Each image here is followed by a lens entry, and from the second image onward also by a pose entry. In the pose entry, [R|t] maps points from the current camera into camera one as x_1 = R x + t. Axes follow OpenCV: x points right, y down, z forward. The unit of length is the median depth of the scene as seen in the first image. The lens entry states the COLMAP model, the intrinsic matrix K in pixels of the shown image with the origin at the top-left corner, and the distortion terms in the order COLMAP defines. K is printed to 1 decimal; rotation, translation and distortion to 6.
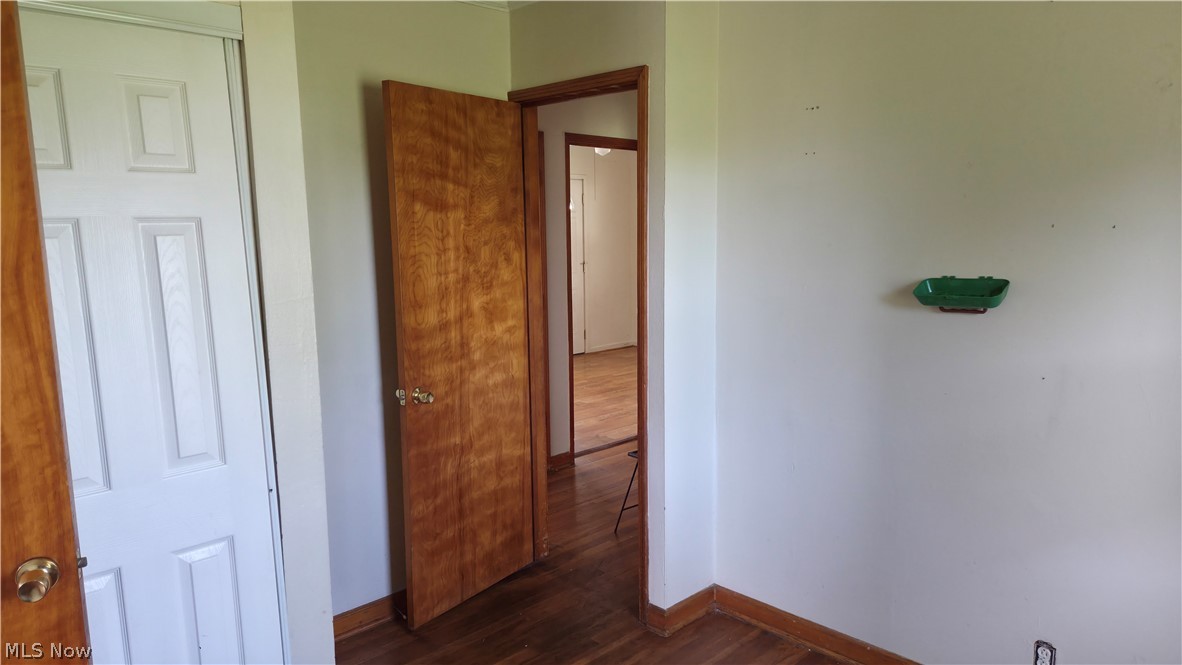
lens RADIAL K [[765.9, 0, 591.0], [0, 765.9, 332.5], [0, 0, 1]] dist [0.076673, -0.065873]
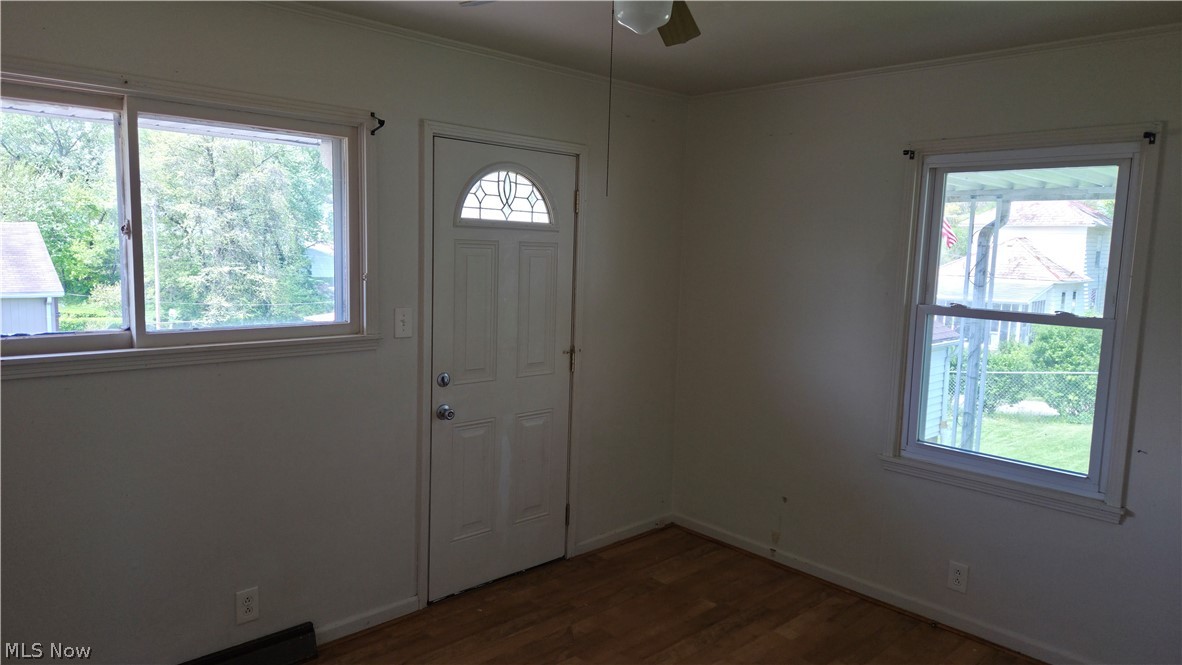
lens RADIAL K [[765.9, 0, 591.0], [0, 765.9, 332.5], [0, 0, 1]] dist [0.076673, -0.065873]
pose [[0.998997, 0.044778, 0.000534, 0.000430], [-0.044748, 0.998655, -0.026204, -0.089628], [-0.001706, 0.026154, 0.999656, 0.566542]]
